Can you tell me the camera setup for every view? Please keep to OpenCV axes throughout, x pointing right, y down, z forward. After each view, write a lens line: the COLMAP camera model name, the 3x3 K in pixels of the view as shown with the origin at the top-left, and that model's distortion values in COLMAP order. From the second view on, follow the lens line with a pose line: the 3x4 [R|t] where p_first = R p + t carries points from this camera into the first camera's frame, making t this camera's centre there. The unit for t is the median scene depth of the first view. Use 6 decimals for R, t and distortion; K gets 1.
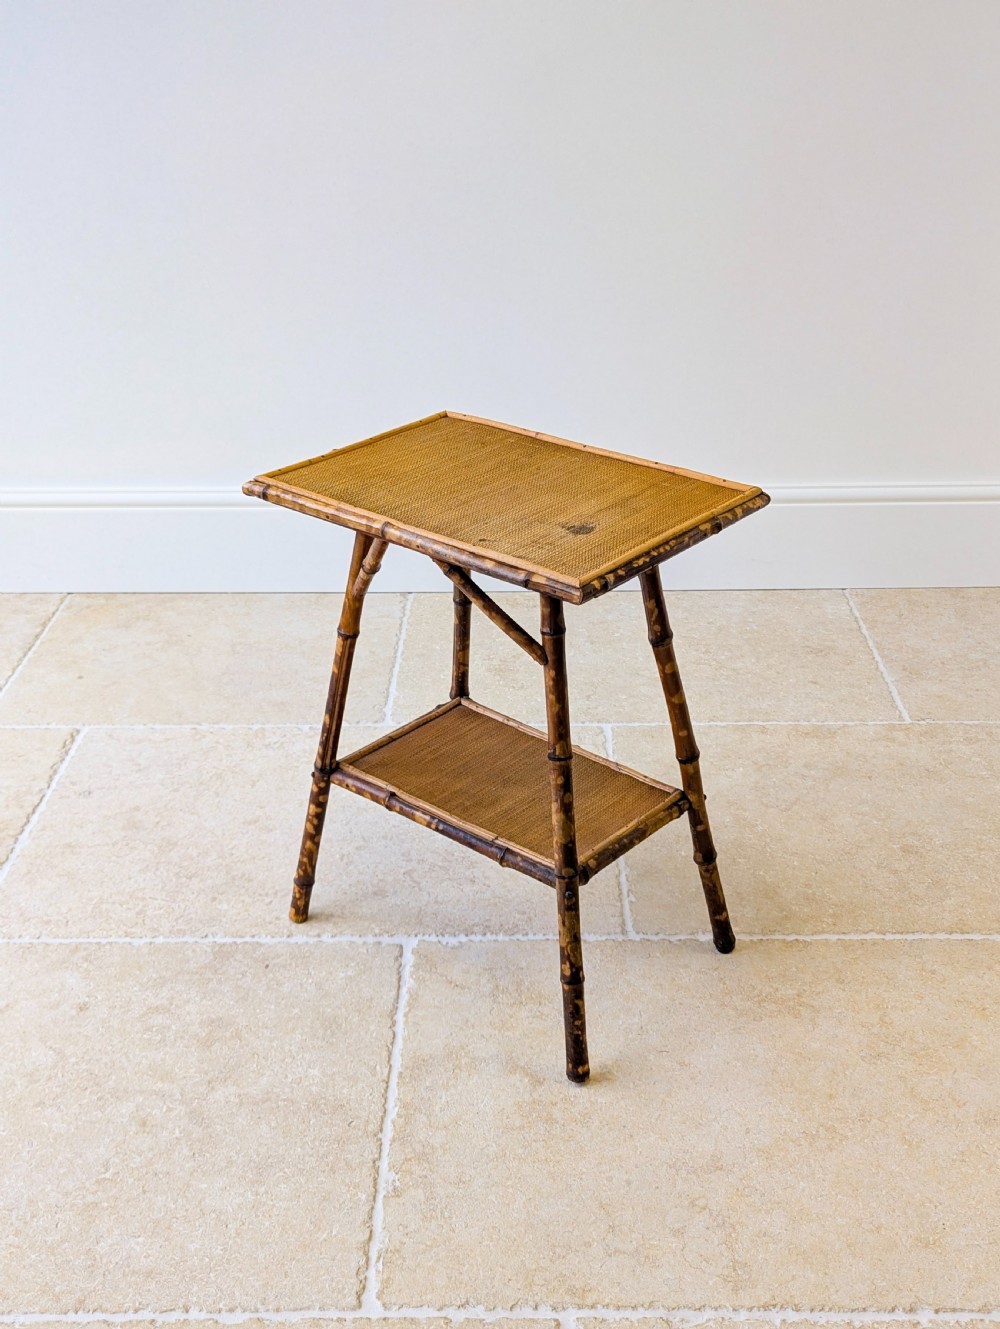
lens RADIAL K [[1499.6, 0, 513.9], [0, 1499.6, 669.3], [0, 0, 1]] dist [0.039389, -0.004628]
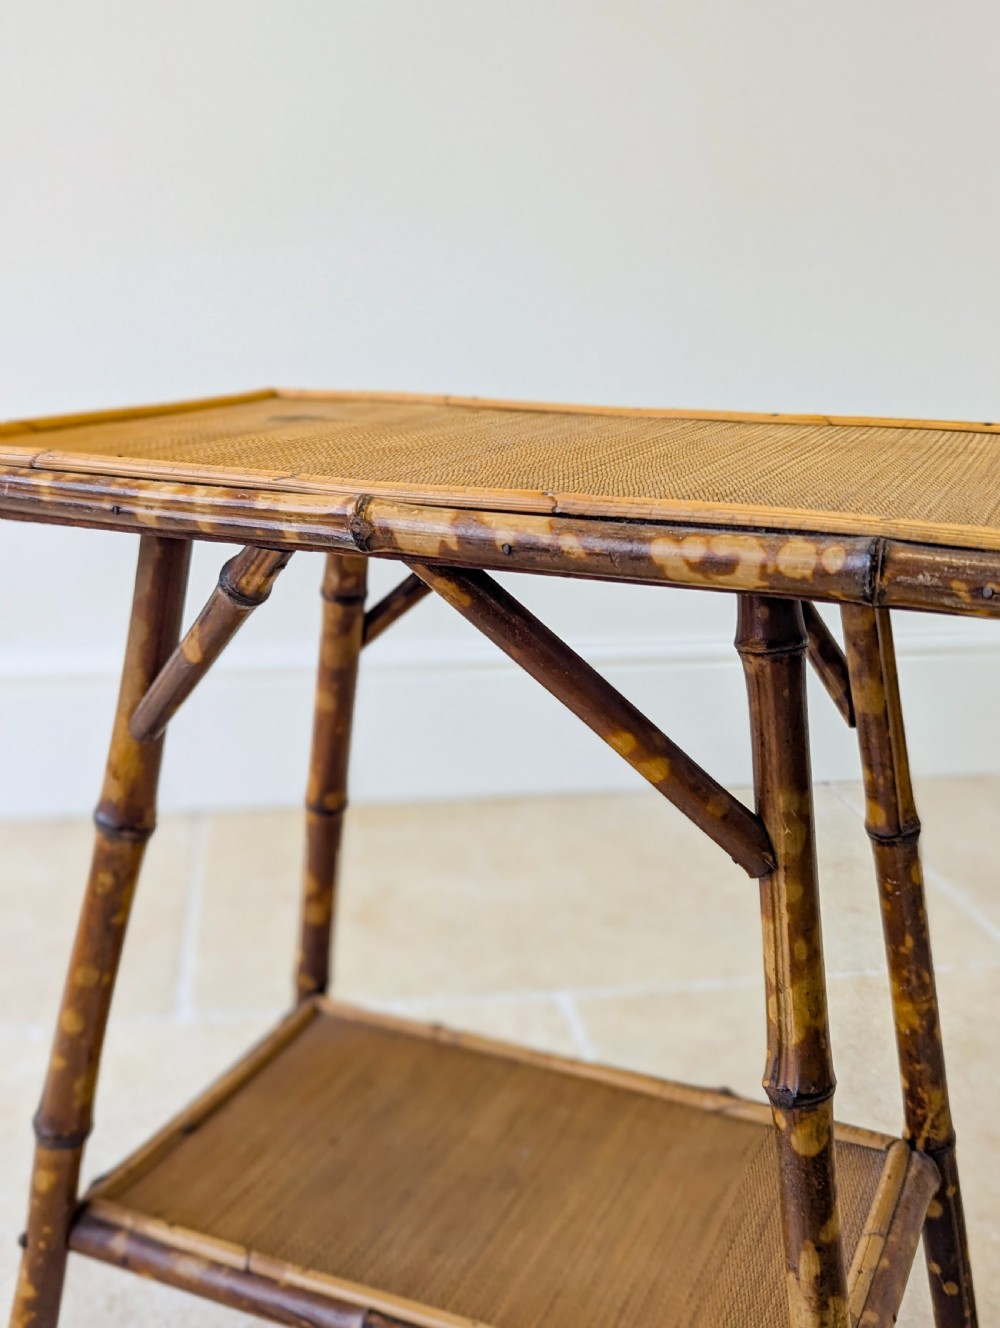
lens RADIAL K [[1453.2, 0, 496.6], [0, 1453.2, 658.5], [0, 0, 1]] dist [0.012305, 0.014577]
pose [[0.985730, -0.021928, 0.166898, -0.076686], [0.055009, 0.979006, -0.196268, 0.023913], [-0.159090, 0.202648, 0.966242, 0.562350]]
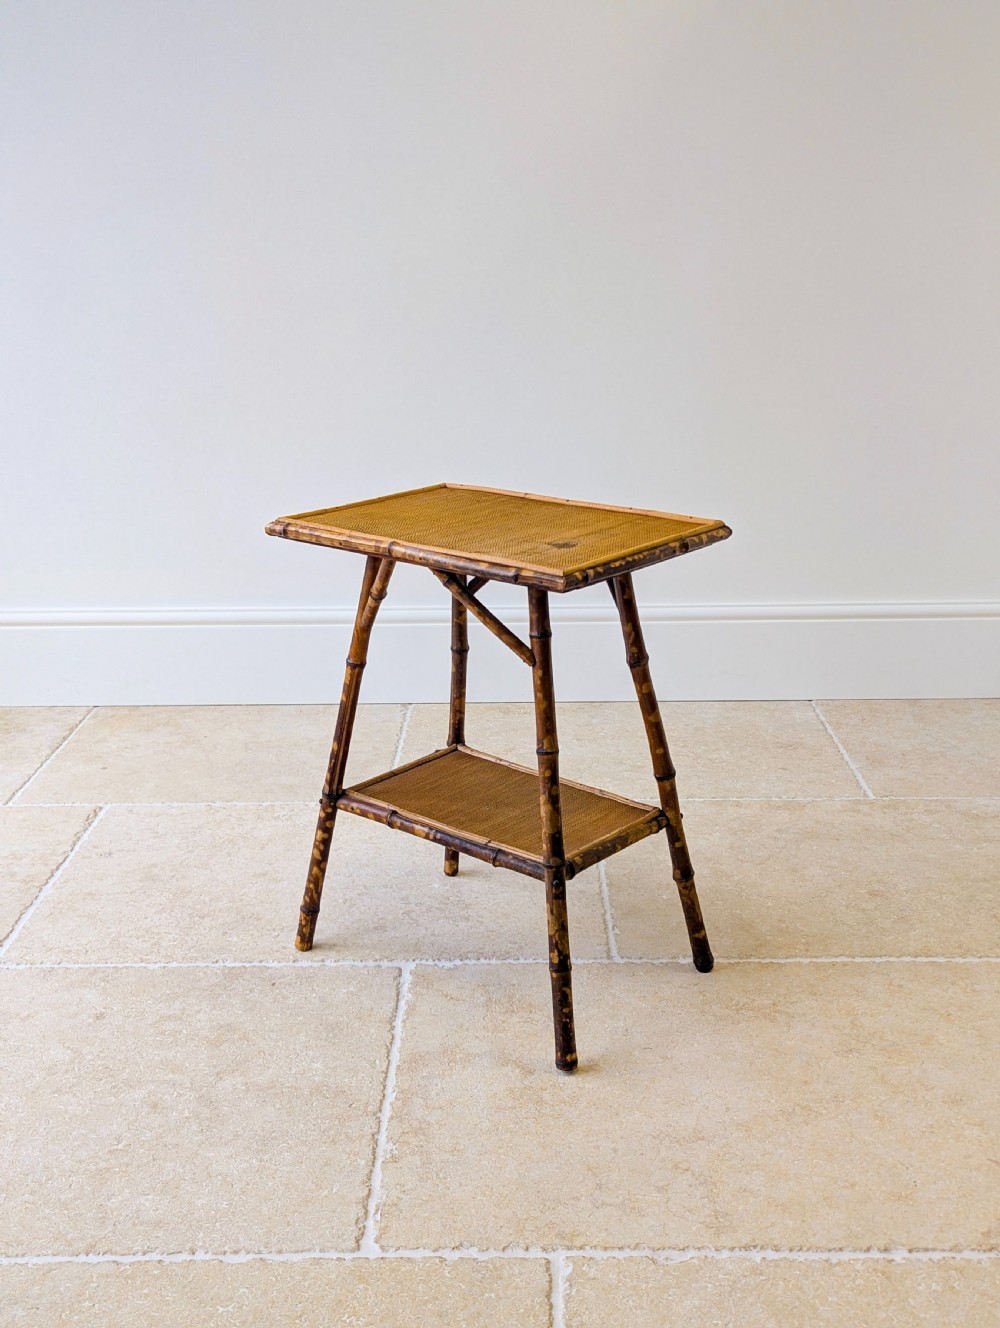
lens RADIAL K [[1439.2, 0, 505.8], [0, 1439.2, 652.6], [0, 0, 1]] dist [0.037375, 0.006160]
pose [[0.999999, -0.001020, -0.000549, 0.000721], [0.000908, 0.984556, -0.175069, 0.152251], [0.000719, 0.175069, 0.984556, -0.047877]]
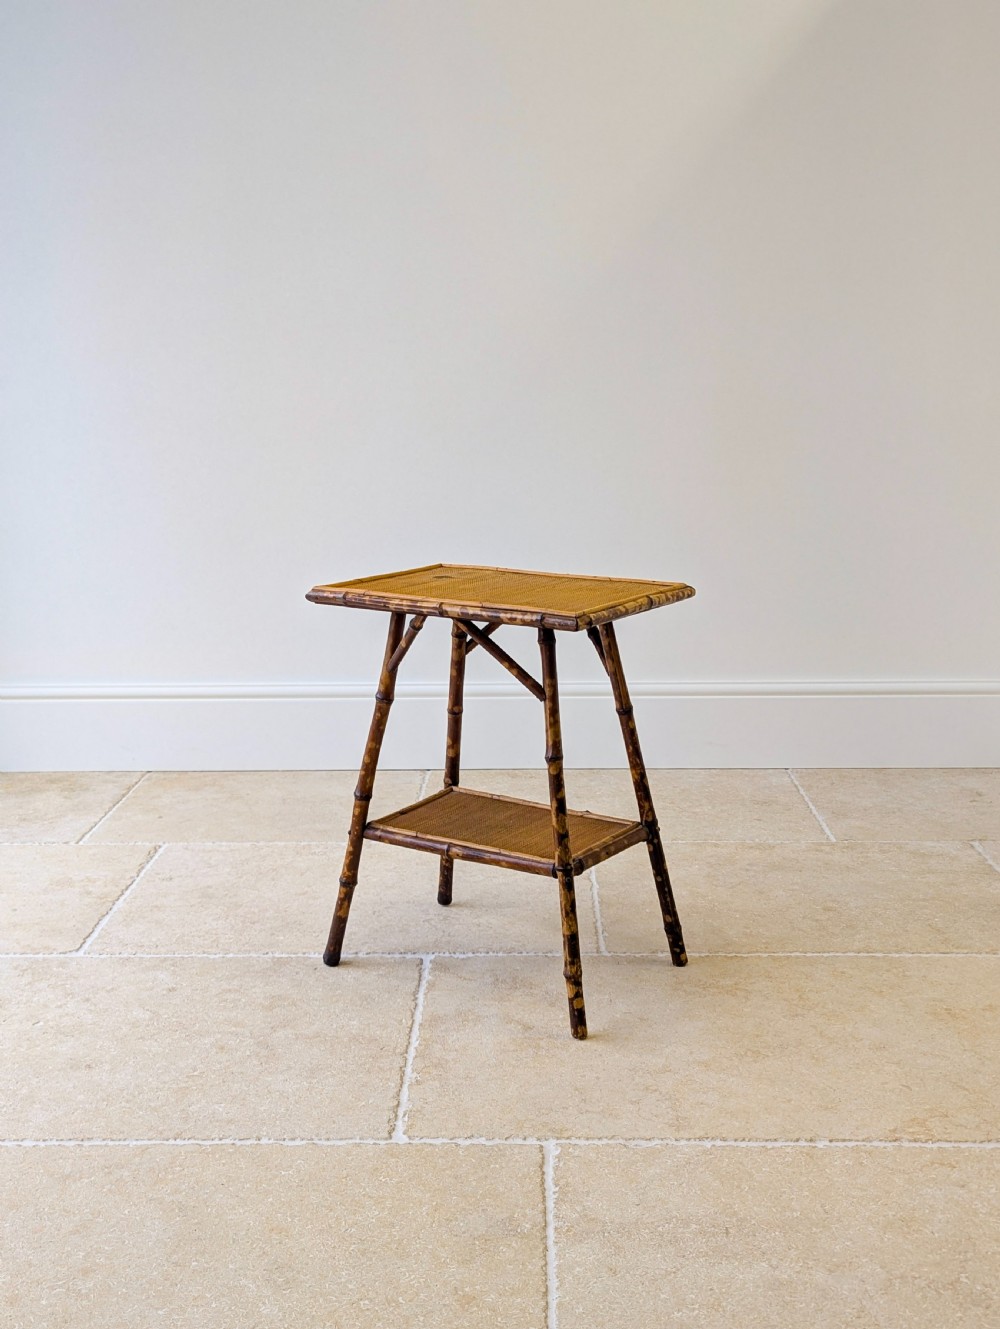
lens RADIAL K [[1481.7, 0, 498.5], [0, 1481.7, 607.1], [0, 0, 1]] dist [0.033884, -0.012261]
pose [[0.999886, 0.002959, -0.014794, 0.007539], [-0.007261, 0.953924, -0.299960, 0.293953], [0.013225, 0.300034, 0.953837, -0.293839]]
